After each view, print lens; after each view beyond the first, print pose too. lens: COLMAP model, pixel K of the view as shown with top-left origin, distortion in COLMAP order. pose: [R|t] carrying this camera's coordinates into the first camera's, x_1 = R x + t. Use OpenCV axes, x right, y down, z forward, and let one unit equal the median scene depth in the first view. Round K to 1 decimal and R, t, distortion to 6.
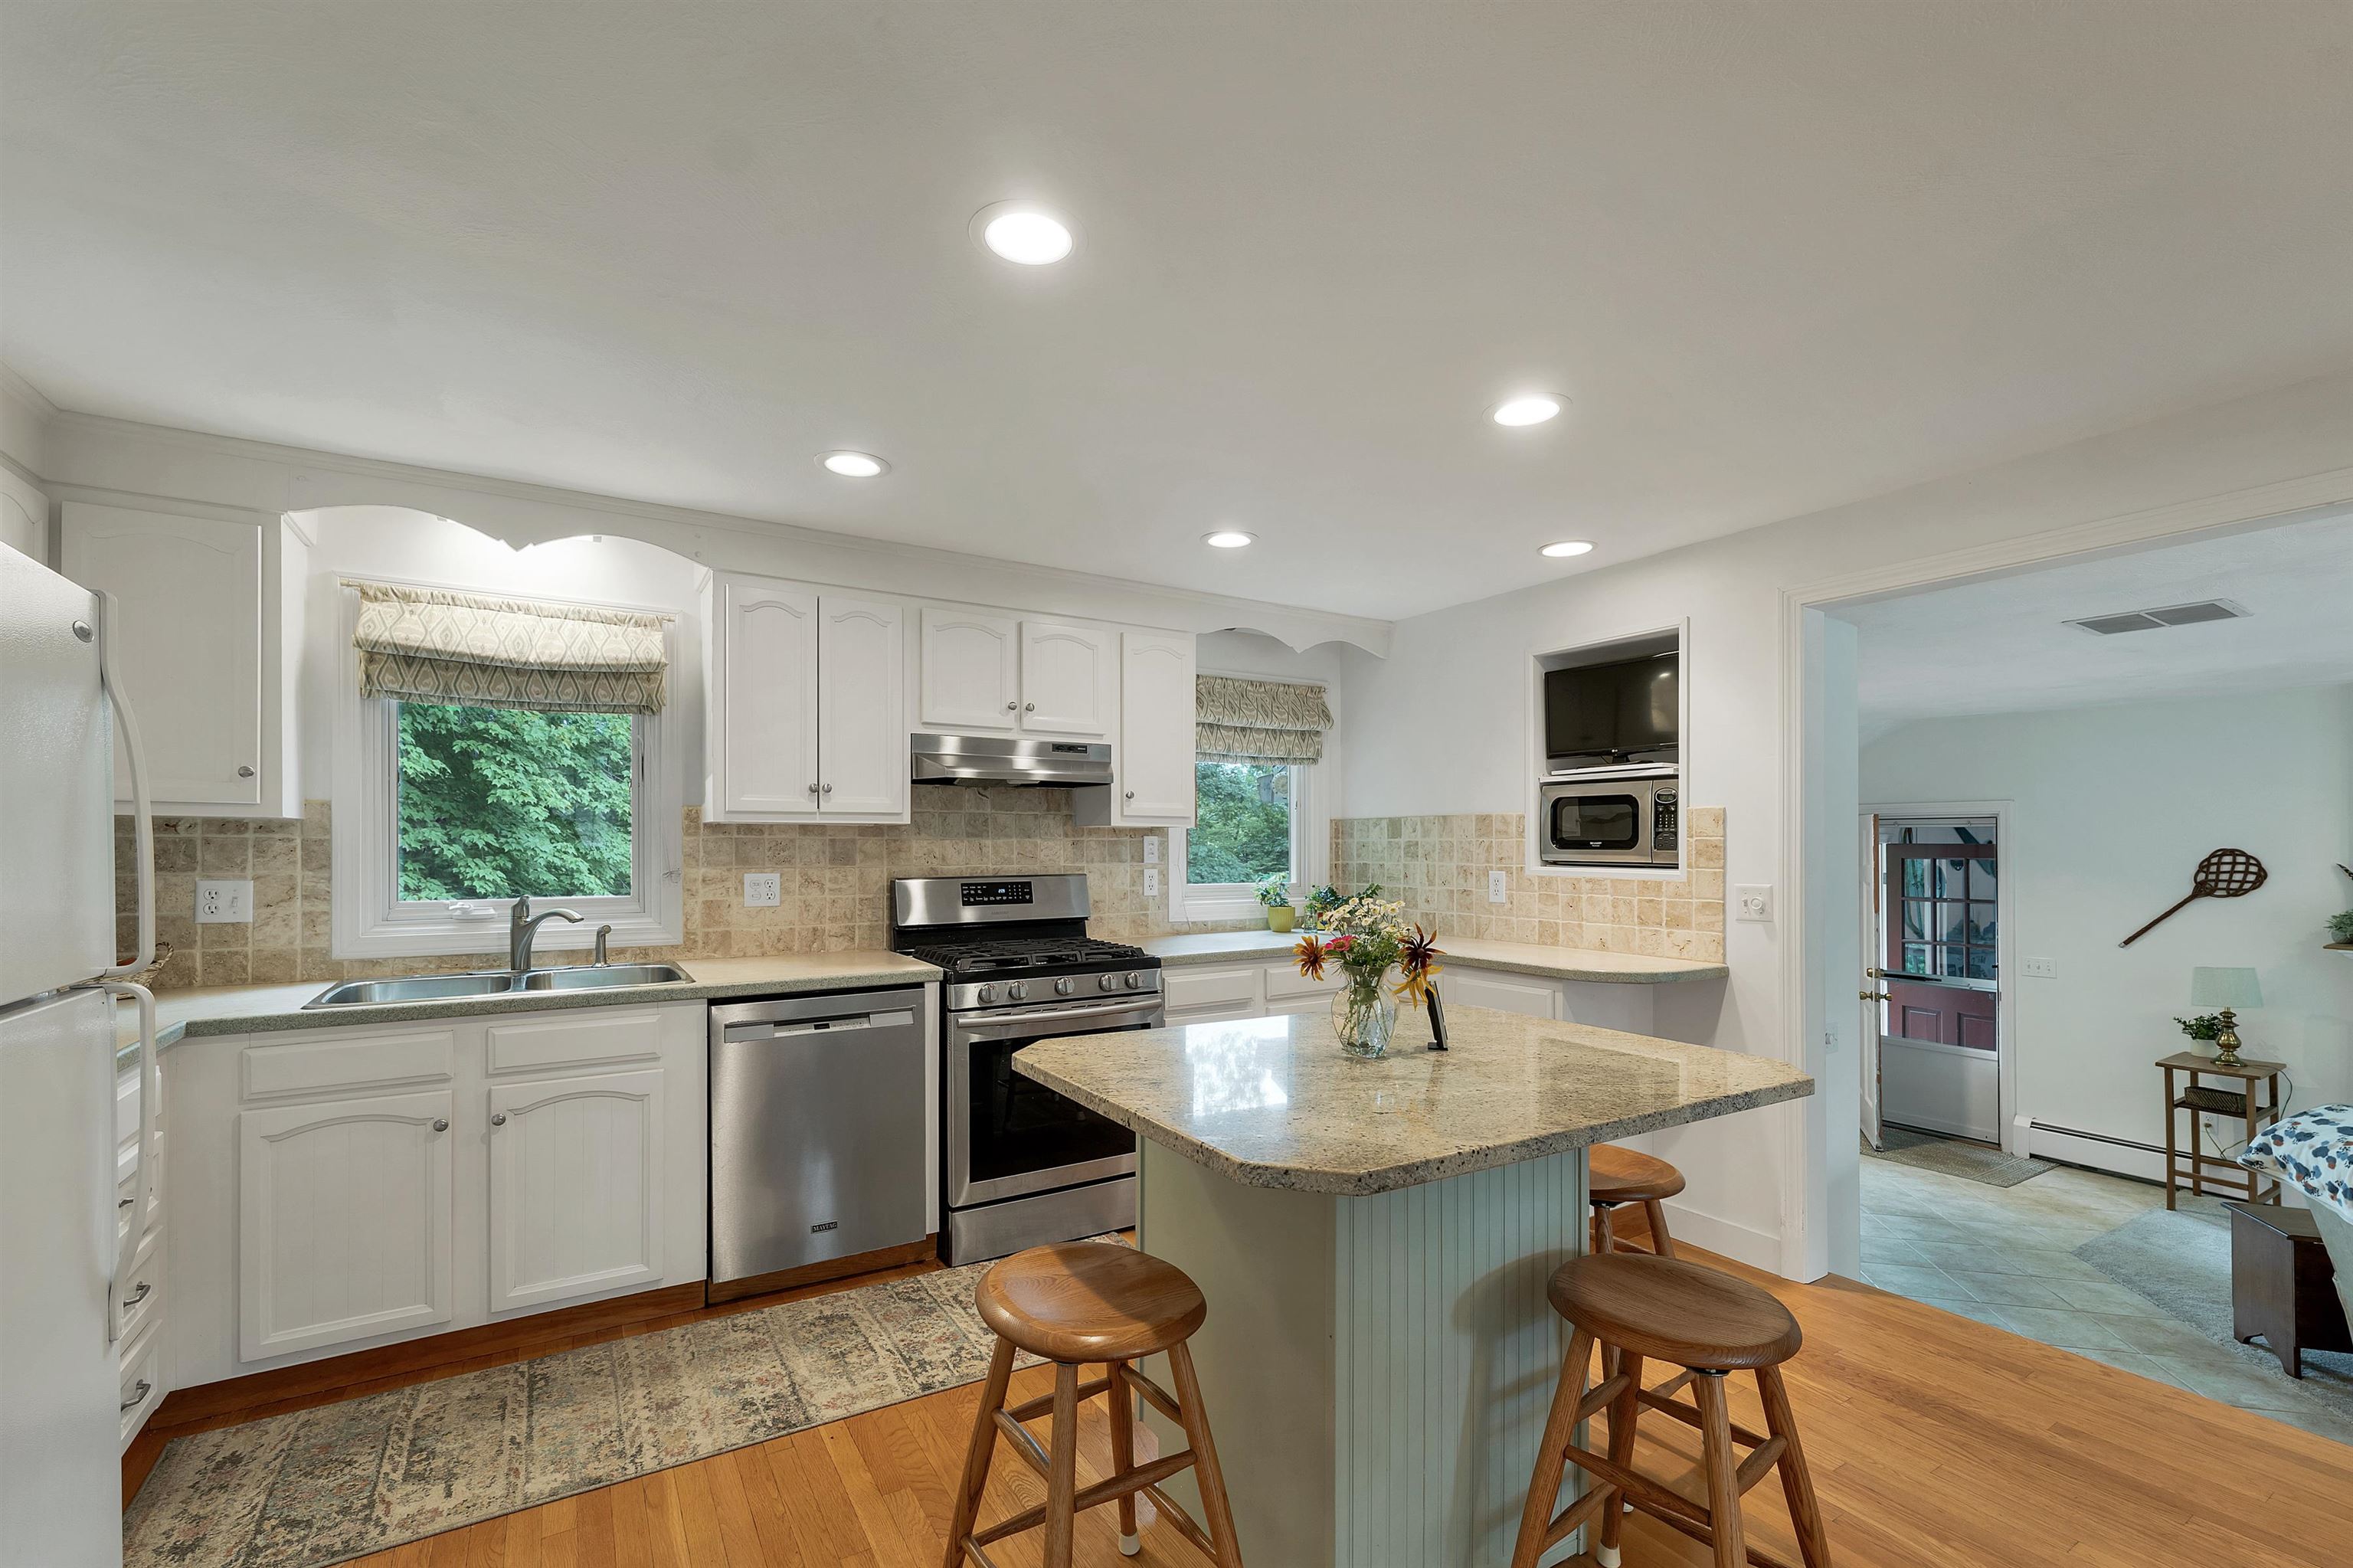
lens RADIAL K [[1004.4, 0, 1163.1], [0, 1004.4, 843.9], [0, 0, 1]] dist [0.001328, 0.000172]
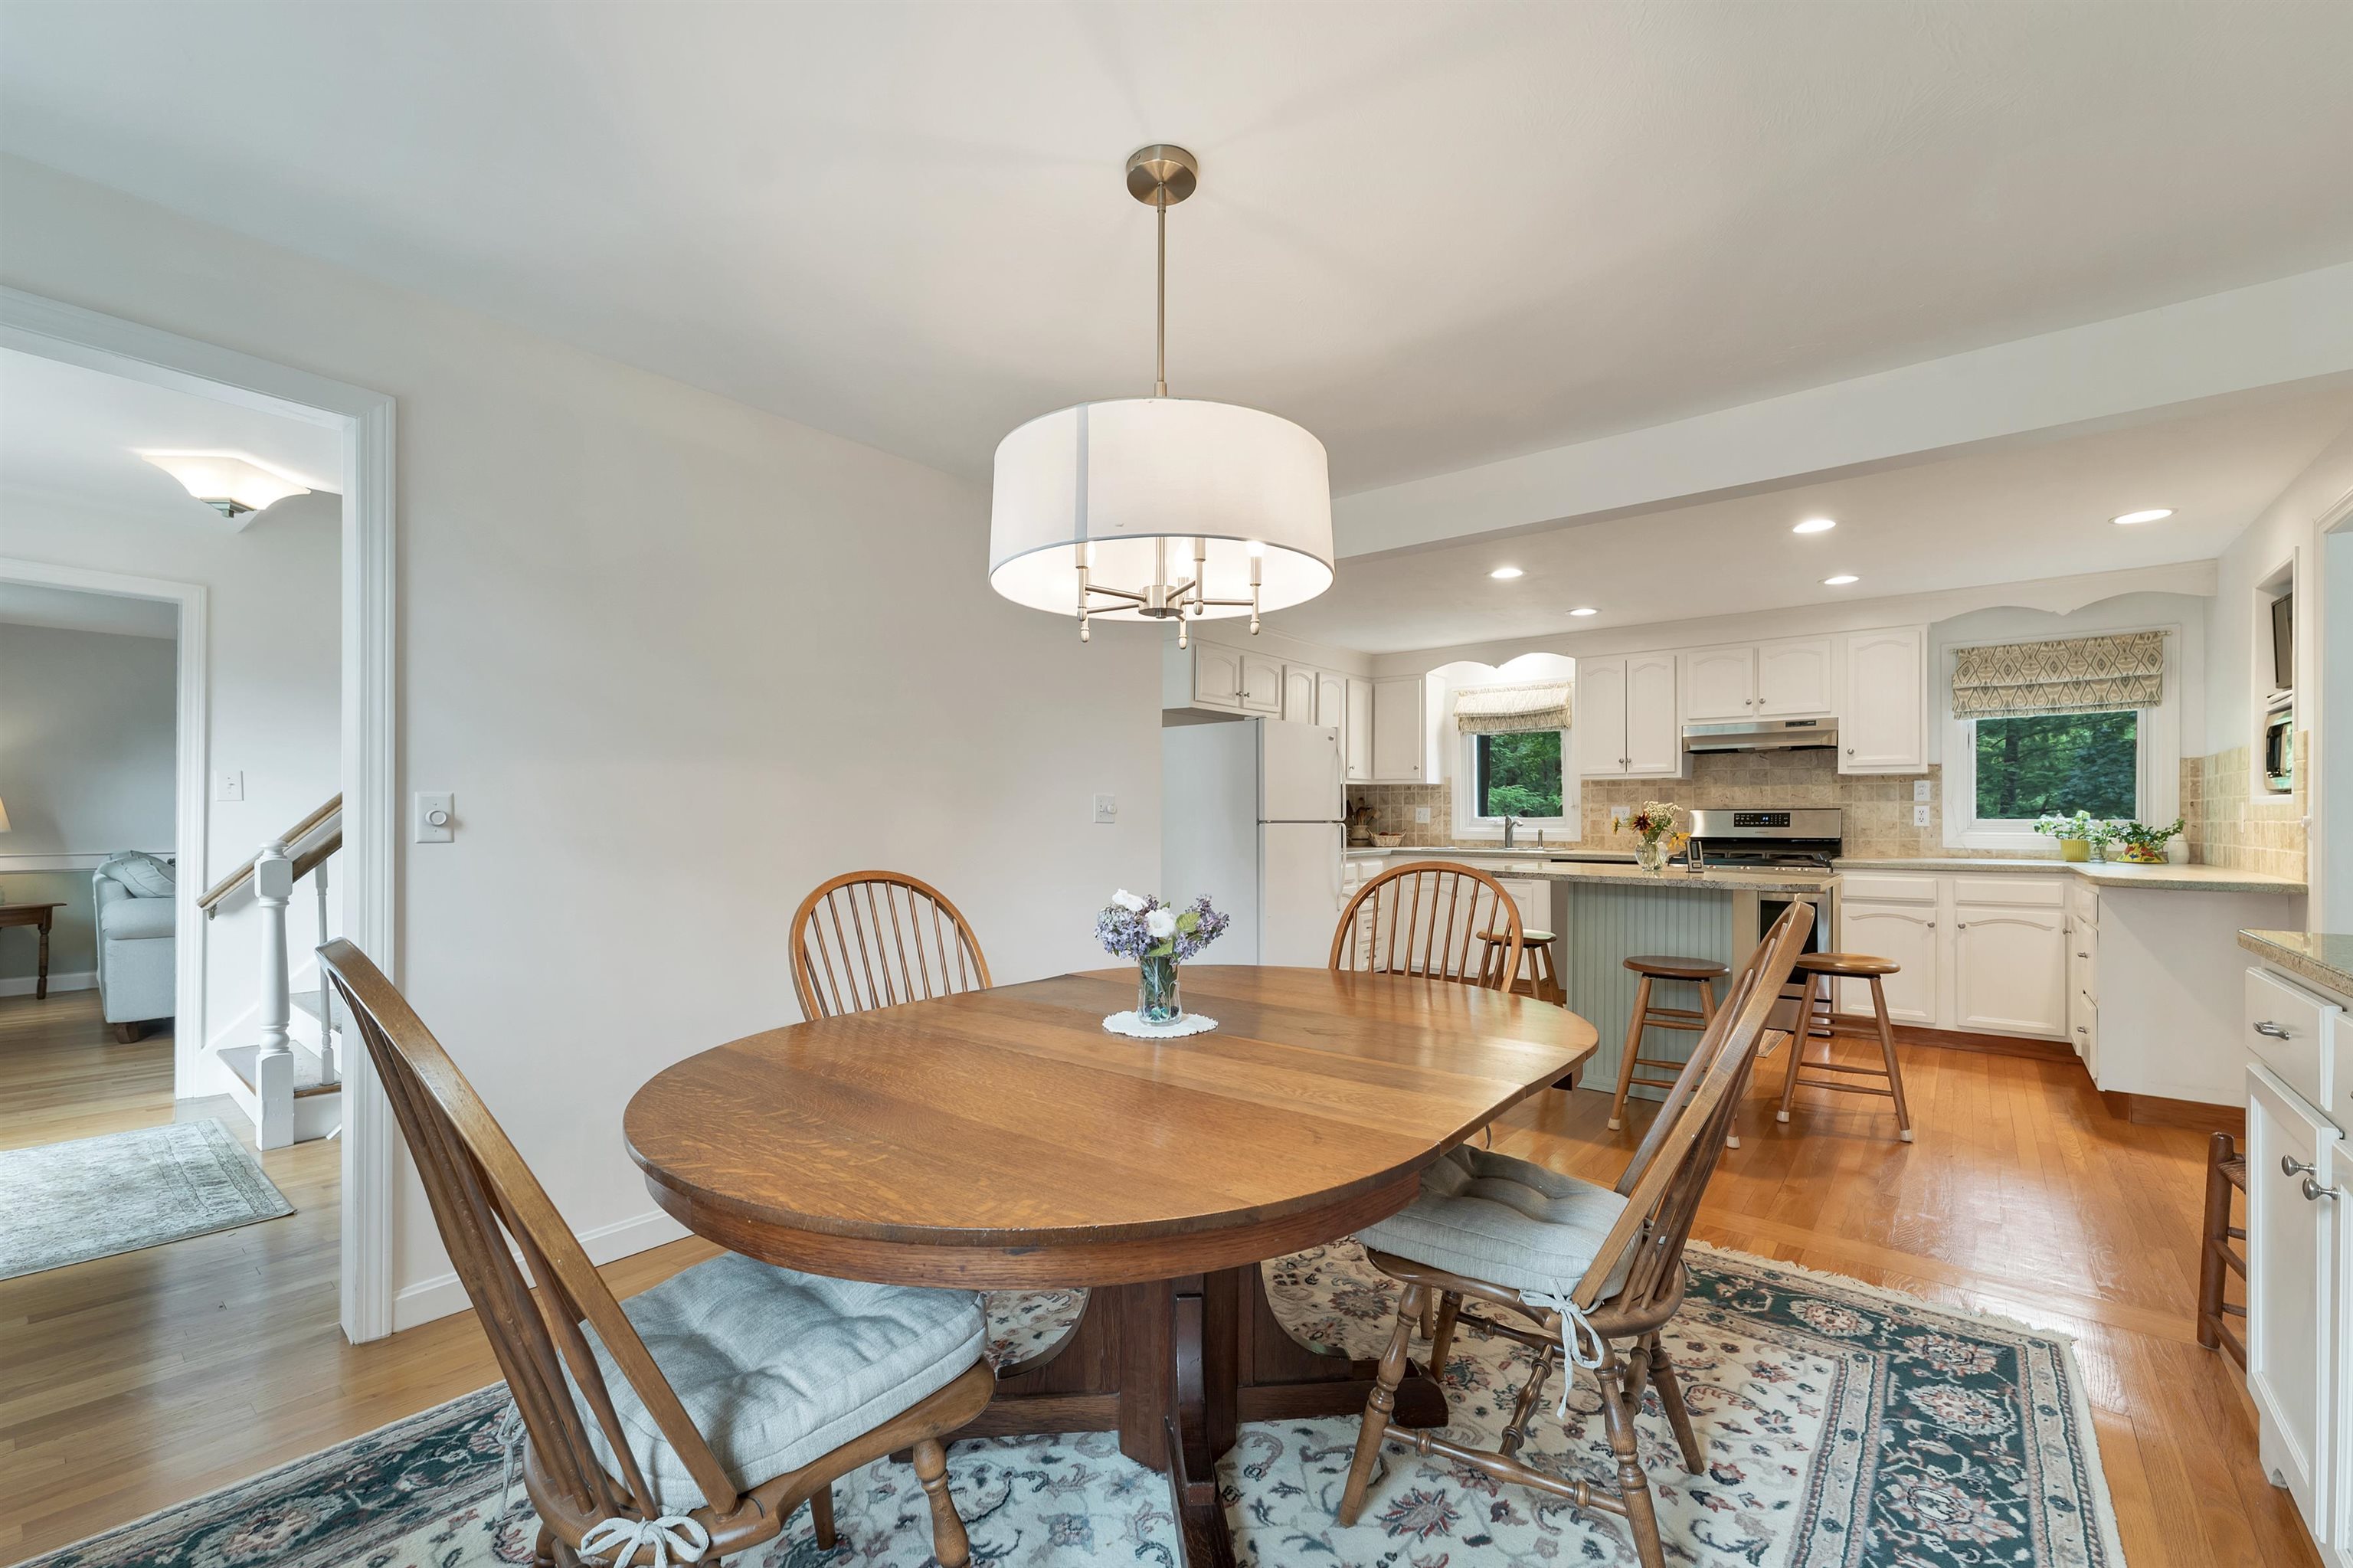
lens RADIAL K [[970.6, 0, 1174.6], [0, 970.6, 807.7], [0, 0, 1]] dist [0.001300, 0.000116]
pose [[0.332250, -0.009150, -0.943147, 0.947843], [-0.000728, 0.999950, -0.009957, 0.045435], [0.943191, 0.003994, 0.332226, -0.361472]]
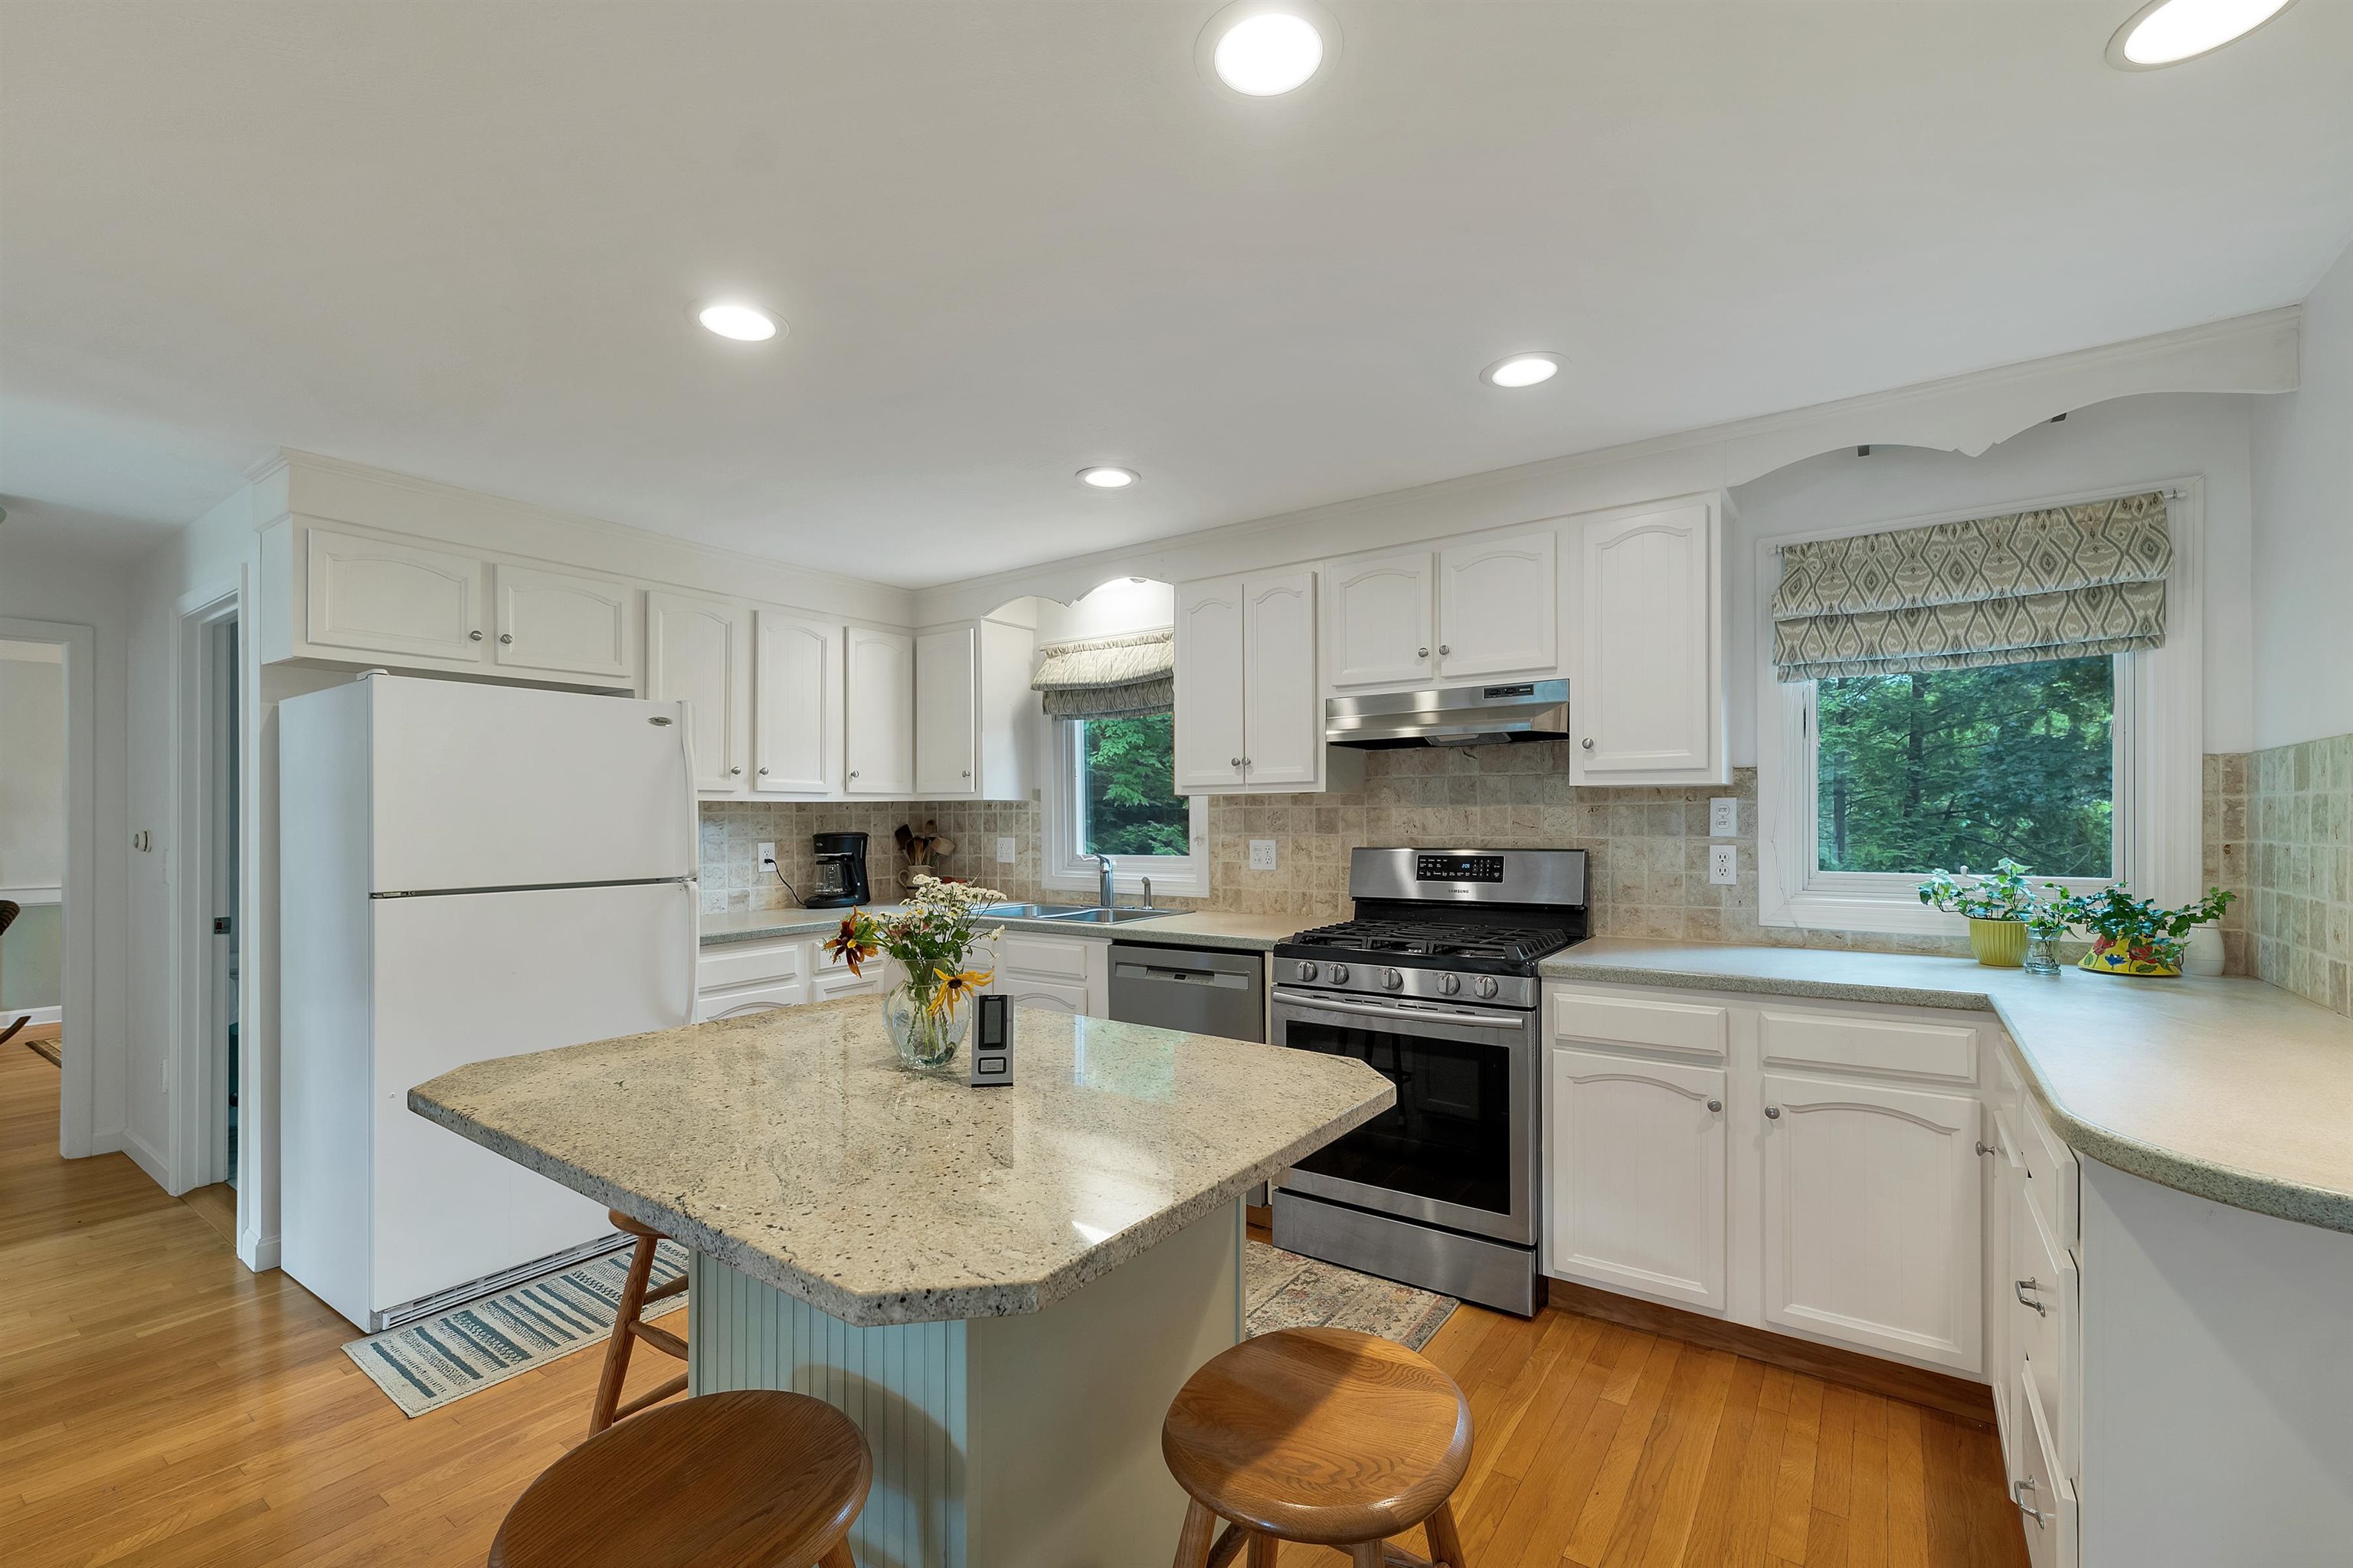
lens RADIAL K [[991.9, 0, 1180.4], [0, 991.9, 815.0], [0, 0, 1]] dist [0.001125, -0.000110]
pose [[0.397216, -0.005888, -0.917706, 0.517549], [0.006477, 0.999973, -0.003612, 0.004760], [0.917702, -0.004509, 0.397243, 0.436041]]
